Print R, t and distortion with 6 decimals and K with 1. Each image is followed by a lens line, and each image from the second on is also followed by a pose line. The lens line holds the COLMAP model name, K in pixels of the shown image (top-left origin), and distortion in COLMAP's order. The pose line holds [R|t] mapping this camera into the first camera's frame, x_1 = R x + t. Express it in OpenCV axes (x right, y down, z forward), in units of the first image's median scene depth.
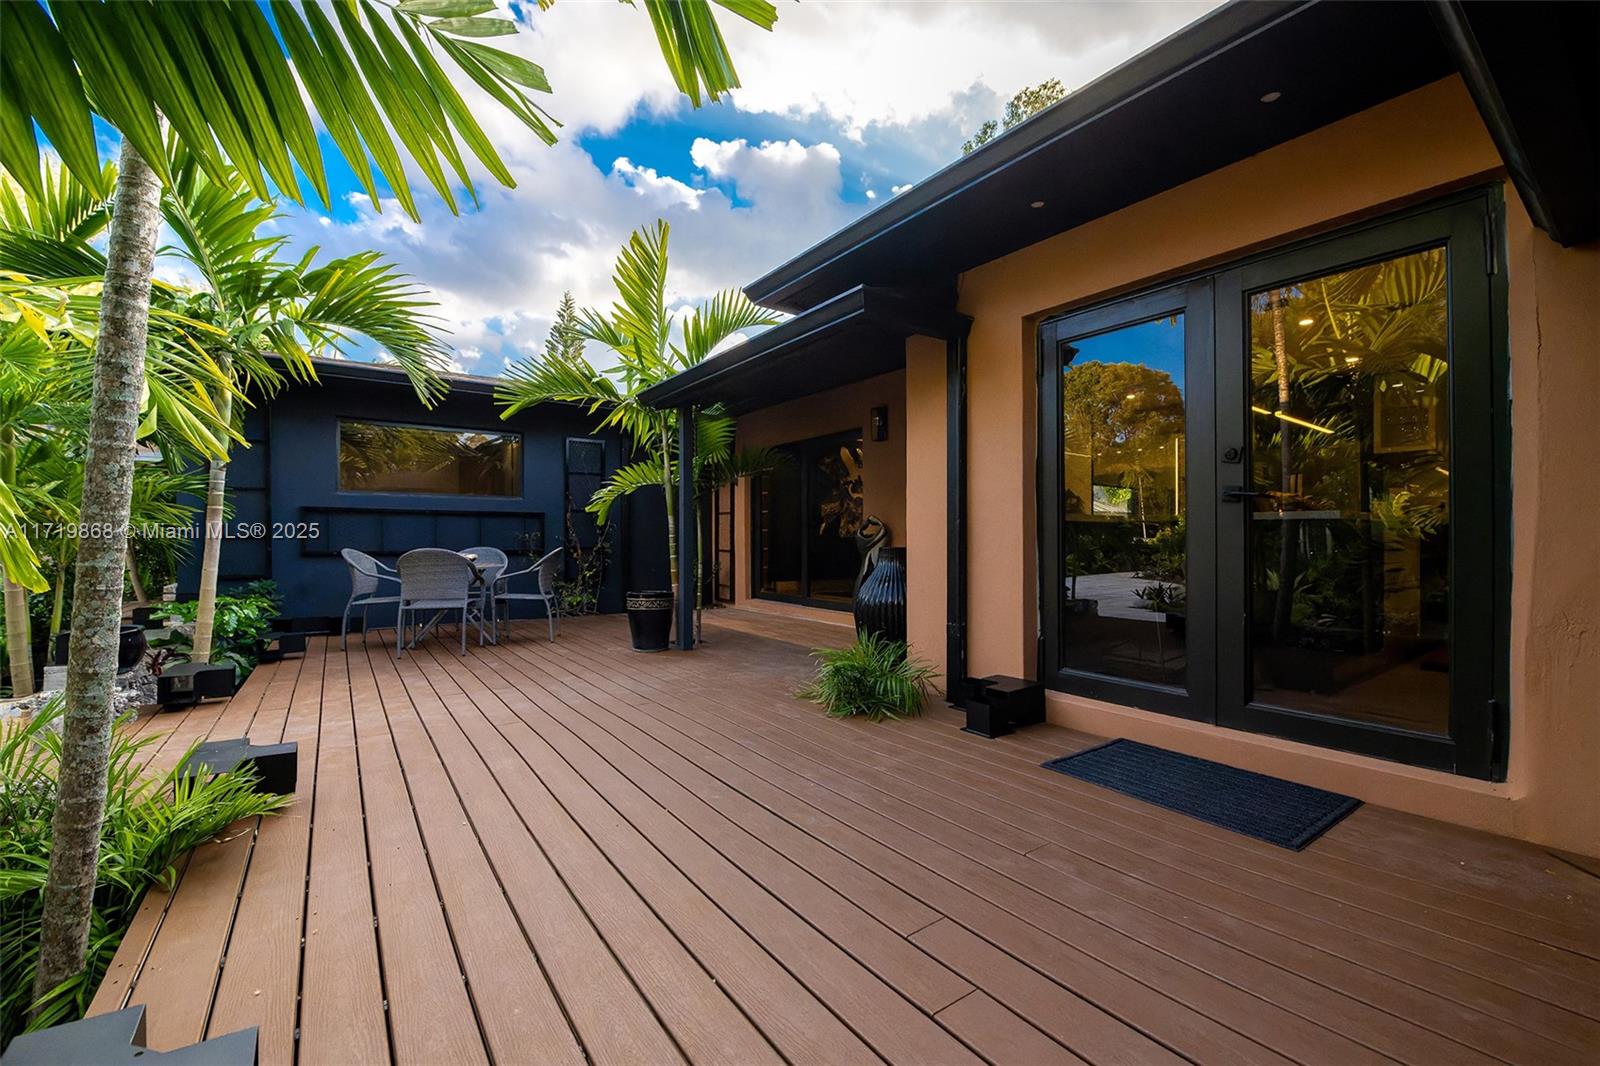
lens RADIAL K [[658.2, 0, 802.4], [0, 658.2, 534.2], [0, 0, 1]] dist [-0.004231, -0.000330]
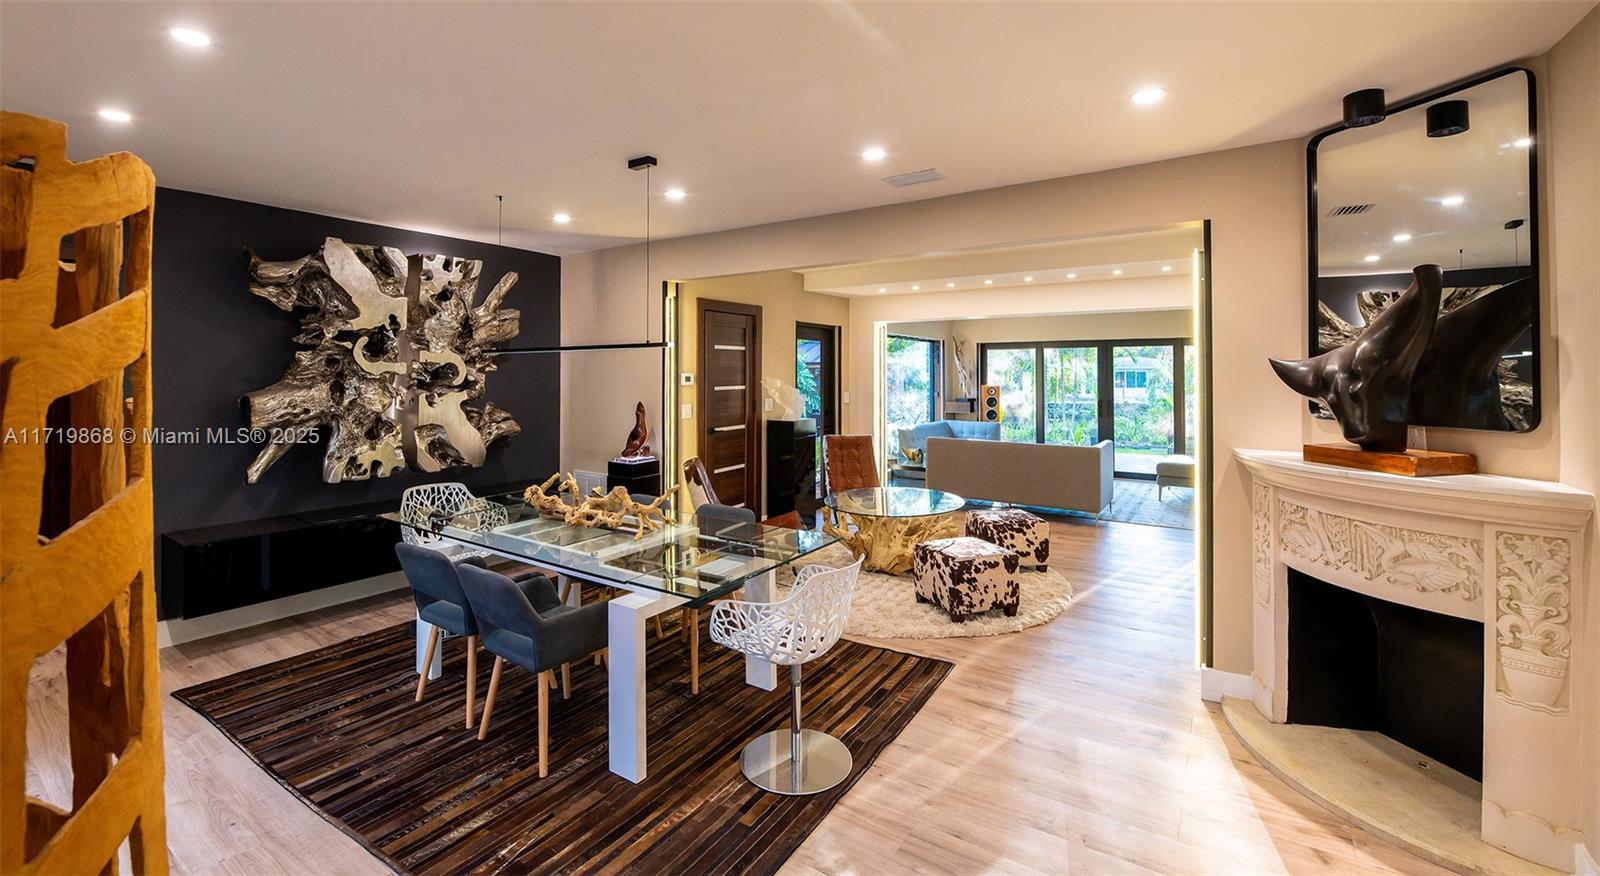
lens RADIAL K [[652.0, 0, 787.9], [0, 652.0, 362.6], [0, 0, 1]] dist [-0.020843, -0.000464]
pose [[0.936929, 0.007834, 0.349431, 0.173159], [-0.006015, 0.999962, -0.006290, -0.061363], [-0.349467, 0.003791, 0.936941, 0.567509]]
